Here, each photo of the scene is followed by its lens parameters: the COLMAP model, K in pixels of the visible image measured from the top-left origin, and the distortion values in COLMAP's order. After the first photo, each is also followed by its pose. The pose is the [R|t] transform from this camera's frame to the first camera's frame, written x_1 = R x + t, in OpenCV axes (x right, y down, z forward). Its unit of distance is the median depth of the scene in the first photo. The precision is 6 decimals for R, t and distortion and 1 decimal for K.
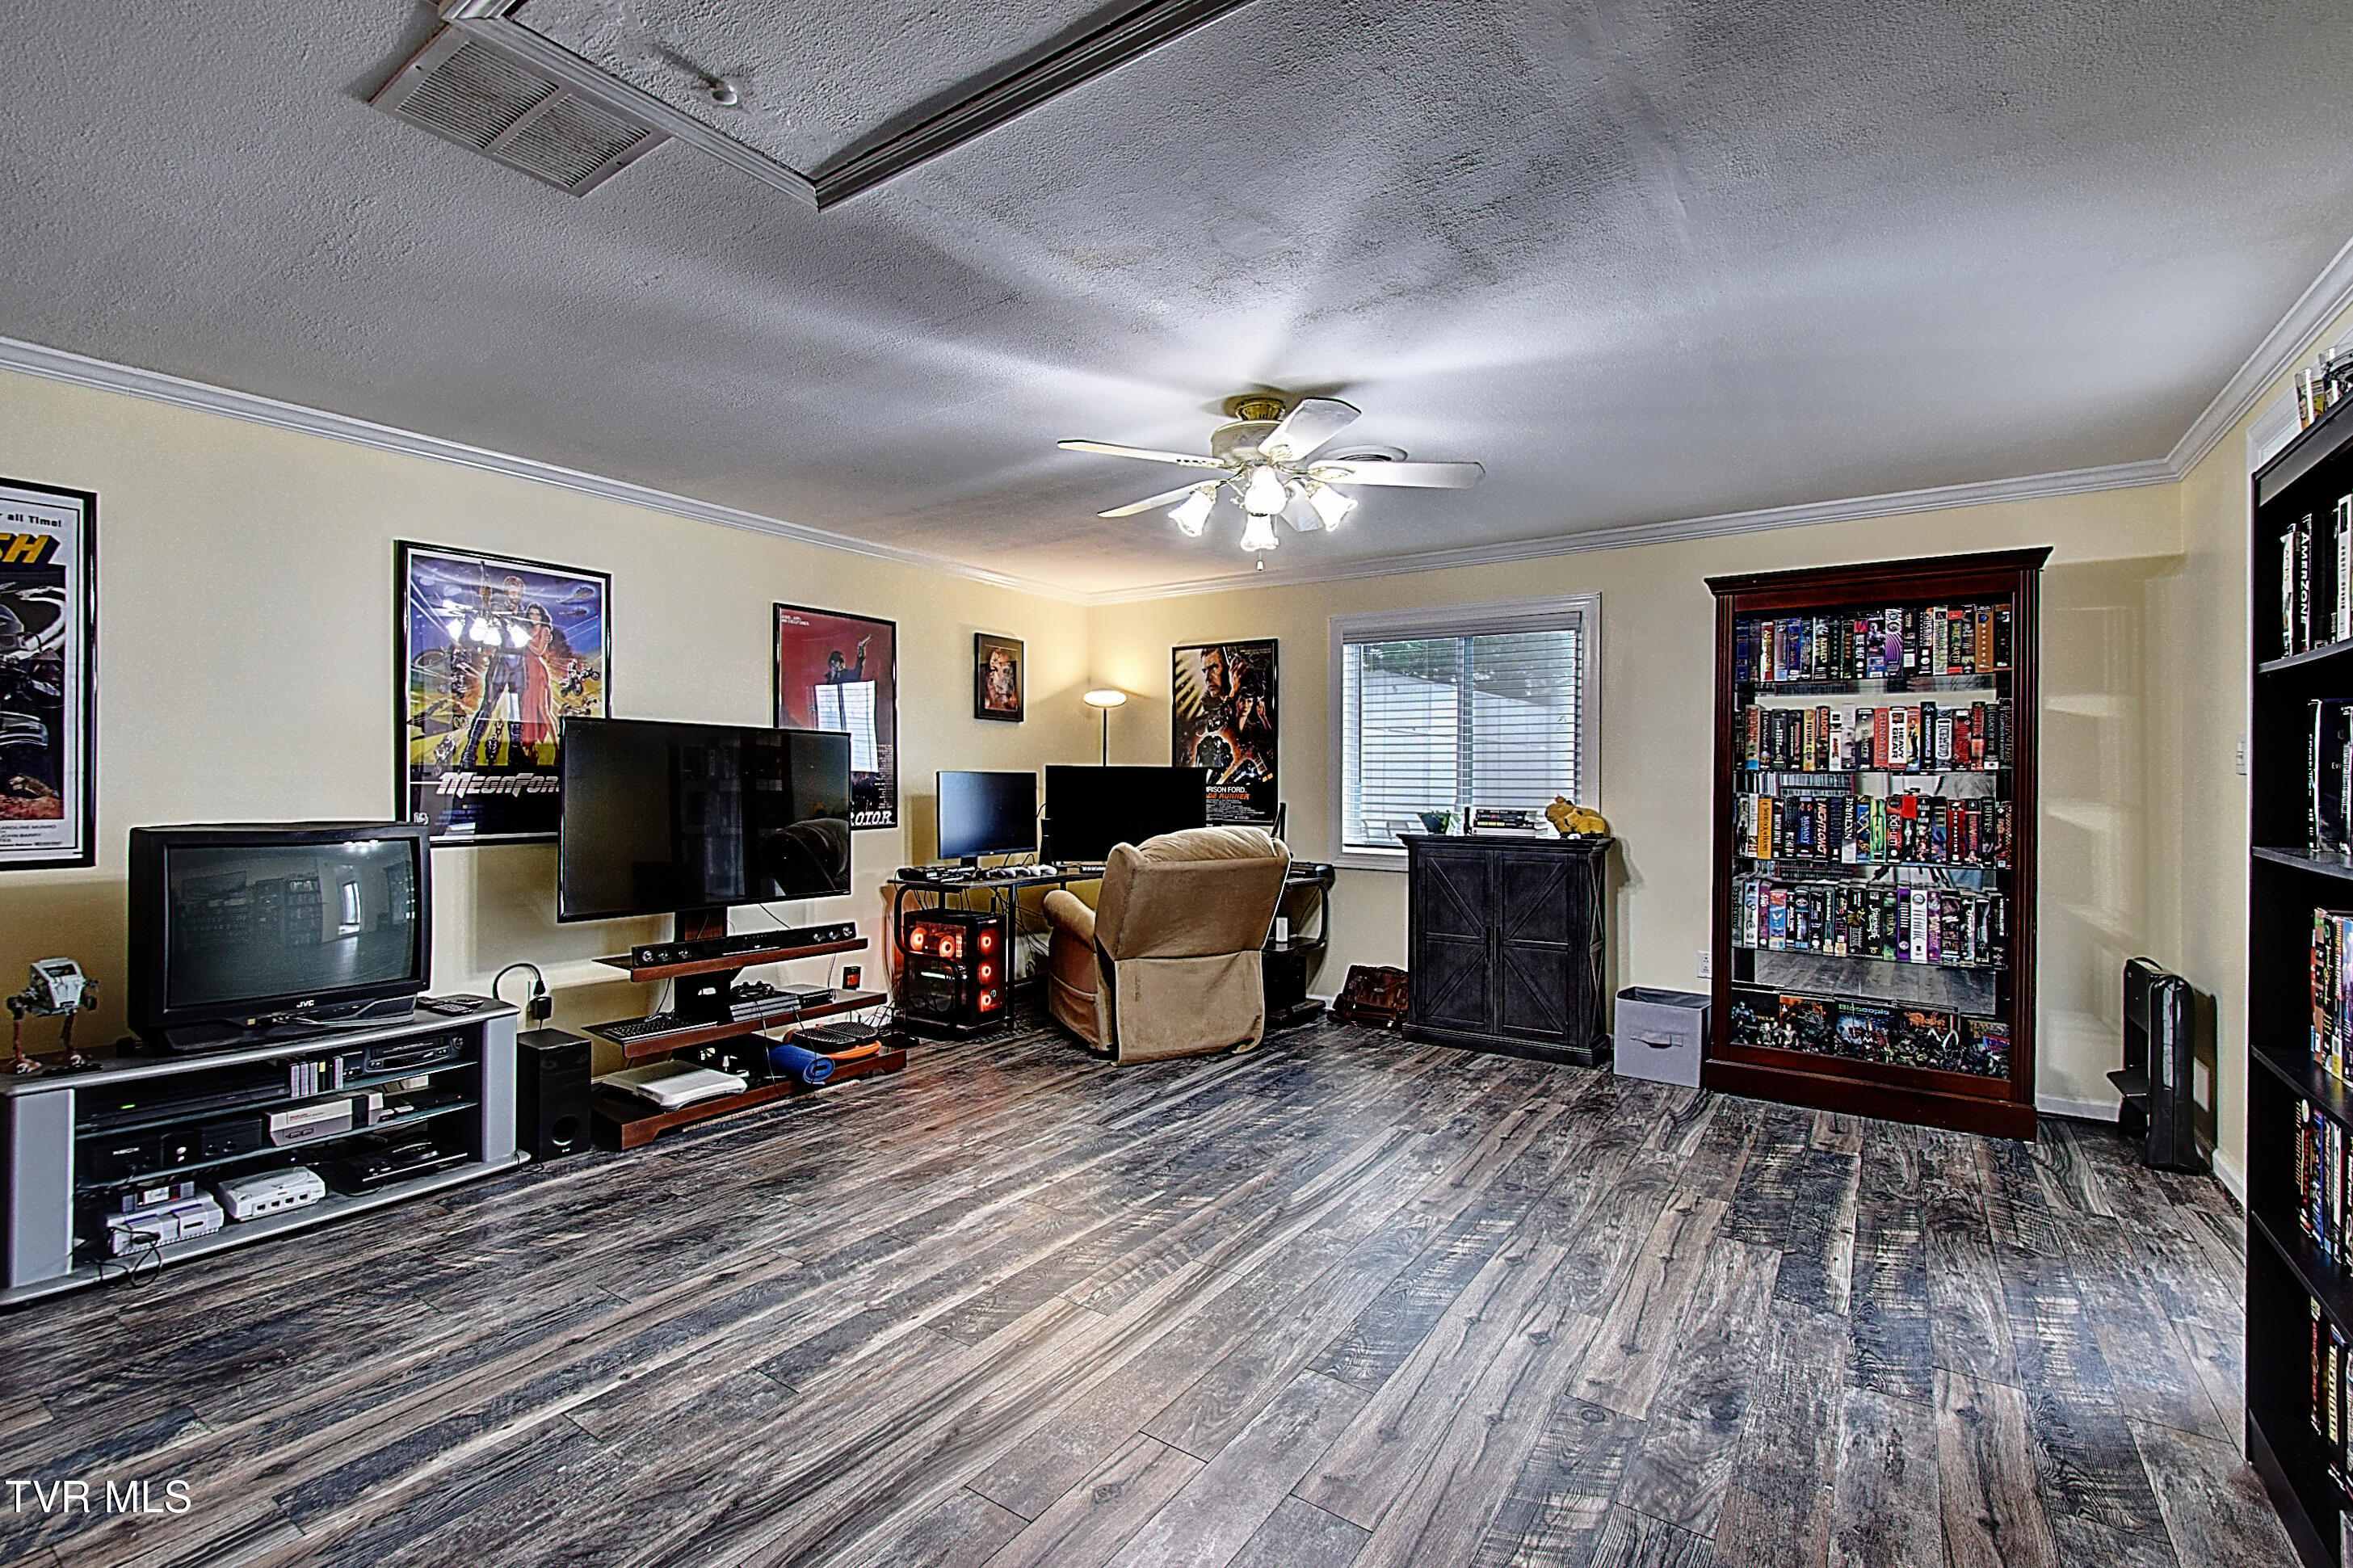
lens RADIAL K [[1043.0, 0, 1165.0], [0, 1043.0, 782.0], [0, 0, 1]] dist [-0.000479, -0.000351]
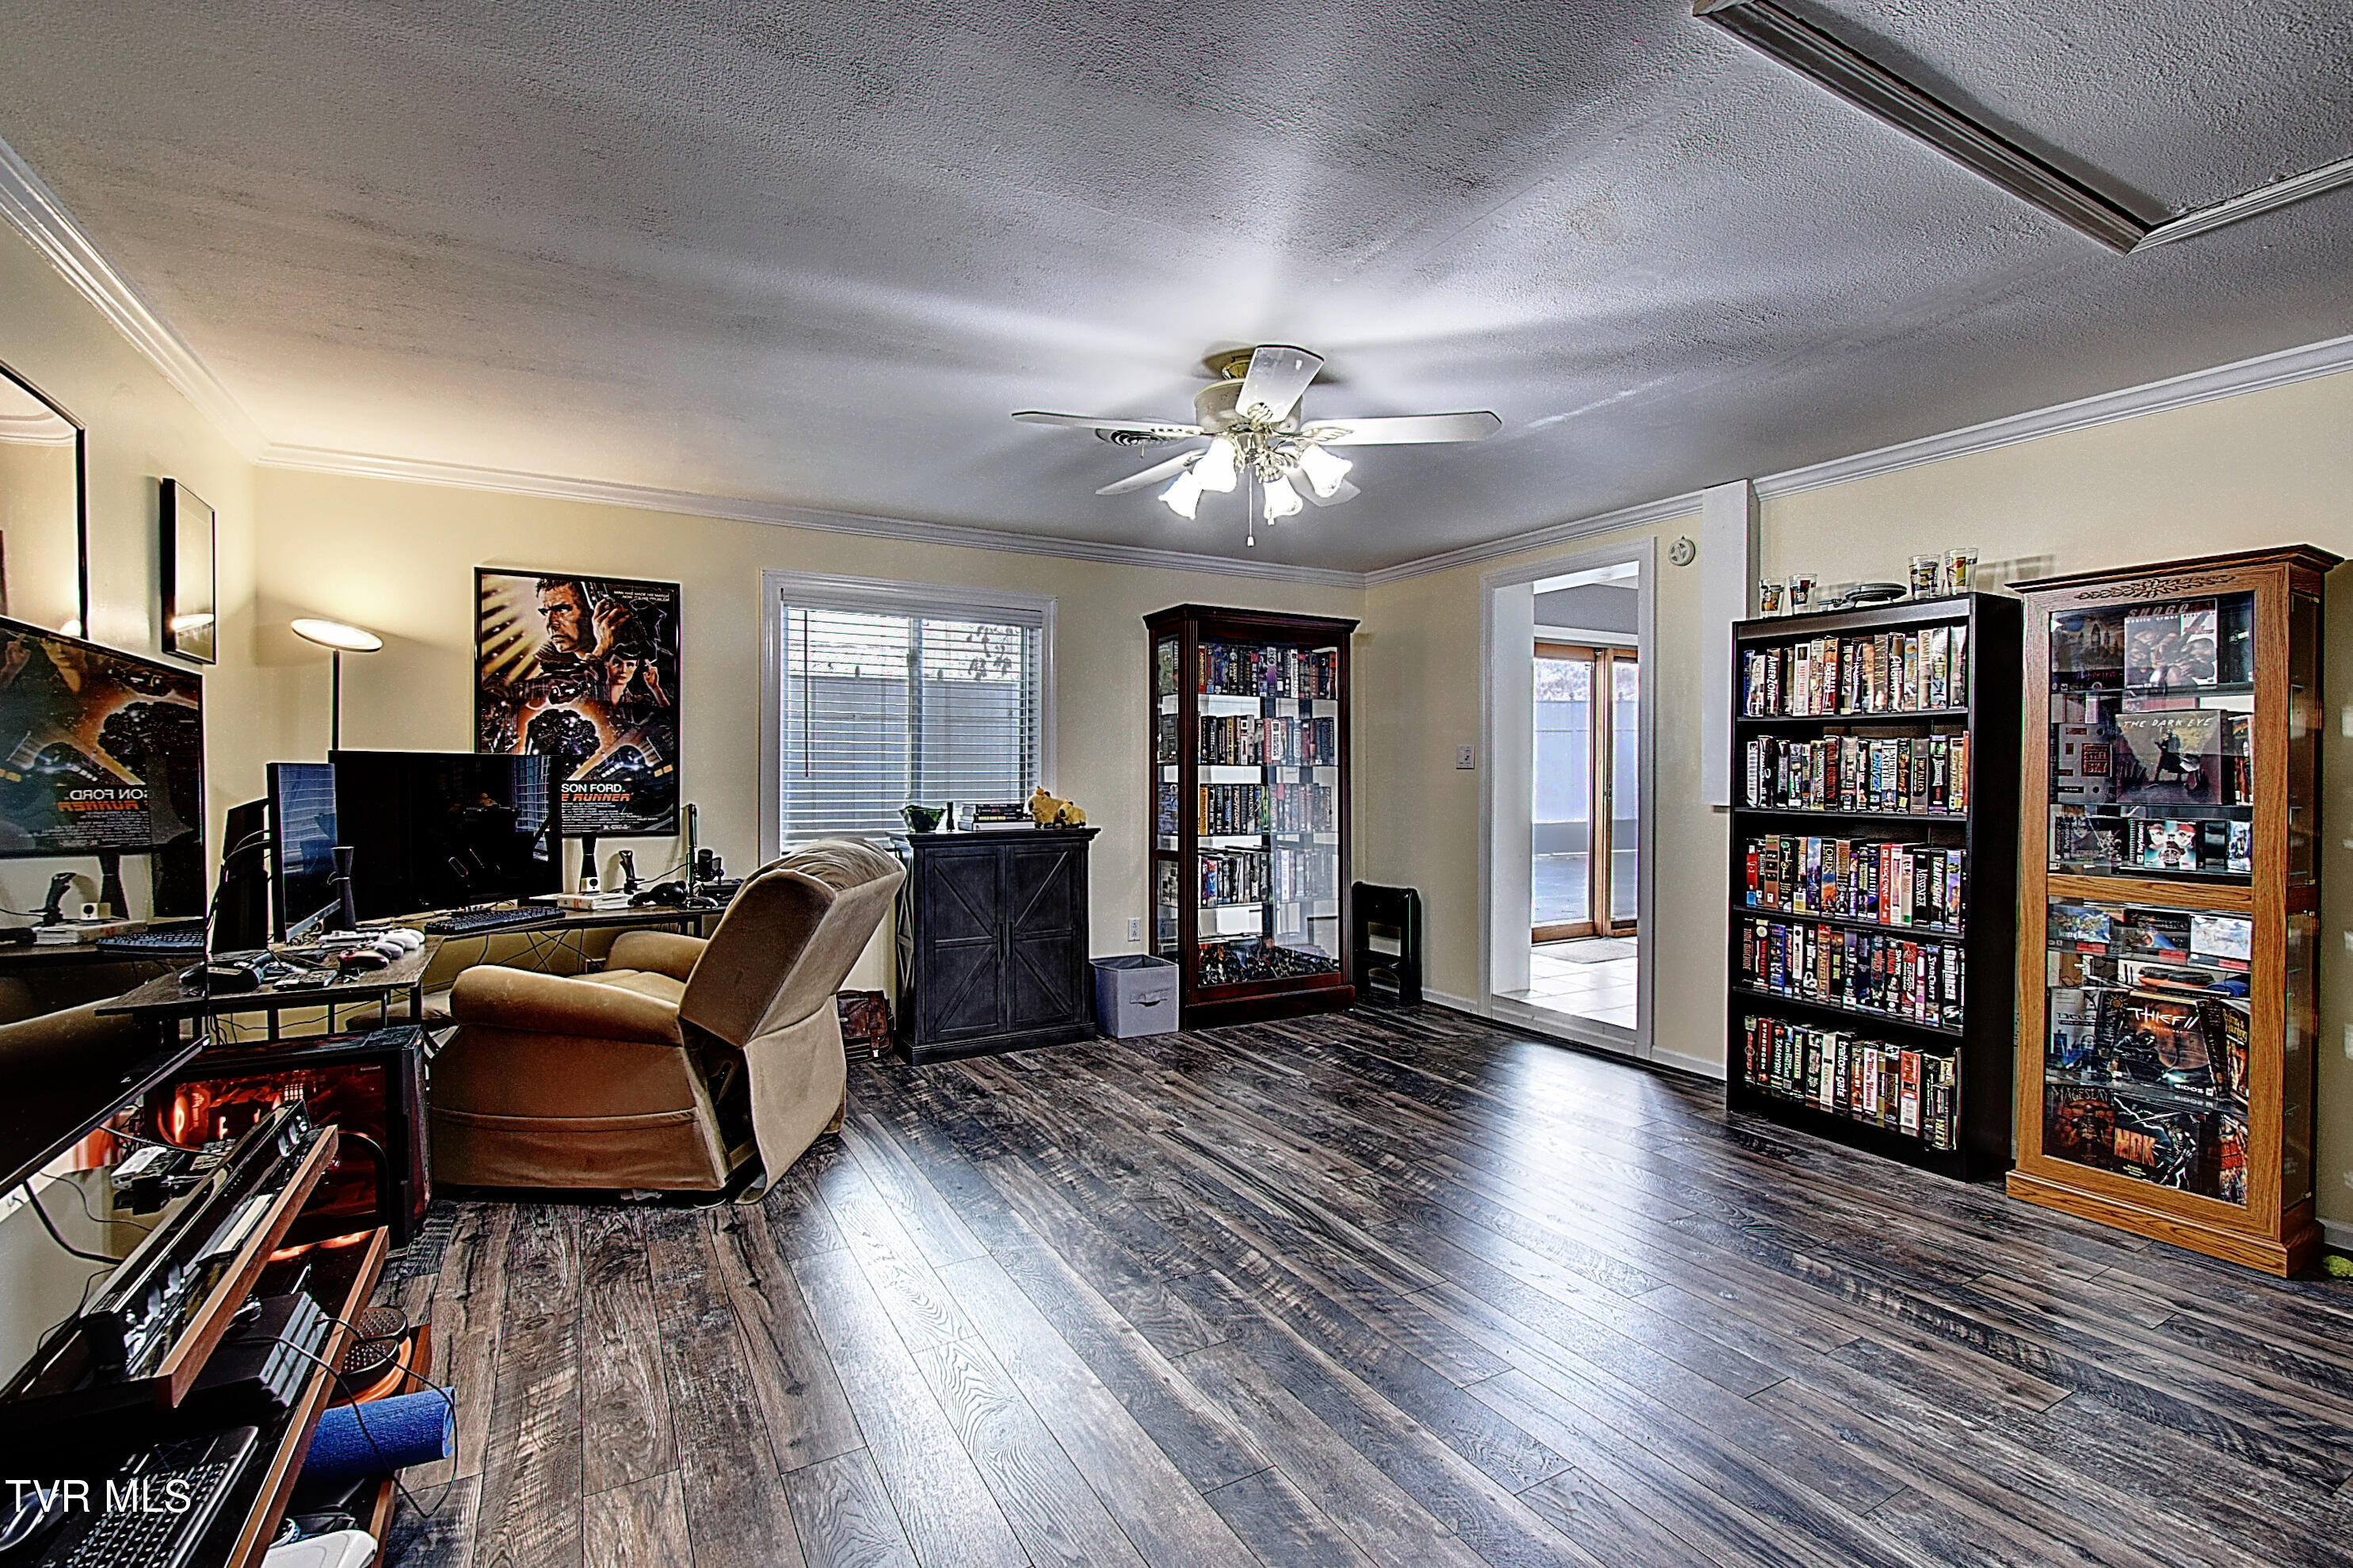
lens RADIAL K [[1043.0, 0, 1162.2], [0, 1043.0, 780.8], [0, 0, 1]] dist [-0.000479, -0.000351]
pose [[0.437459, -0.011821, 0.899161, -0.511445], [0.002981, 0.999927, 0.011695, -0.005886], [-0.899233, -0.002435, 0.437462, 0.450336]]
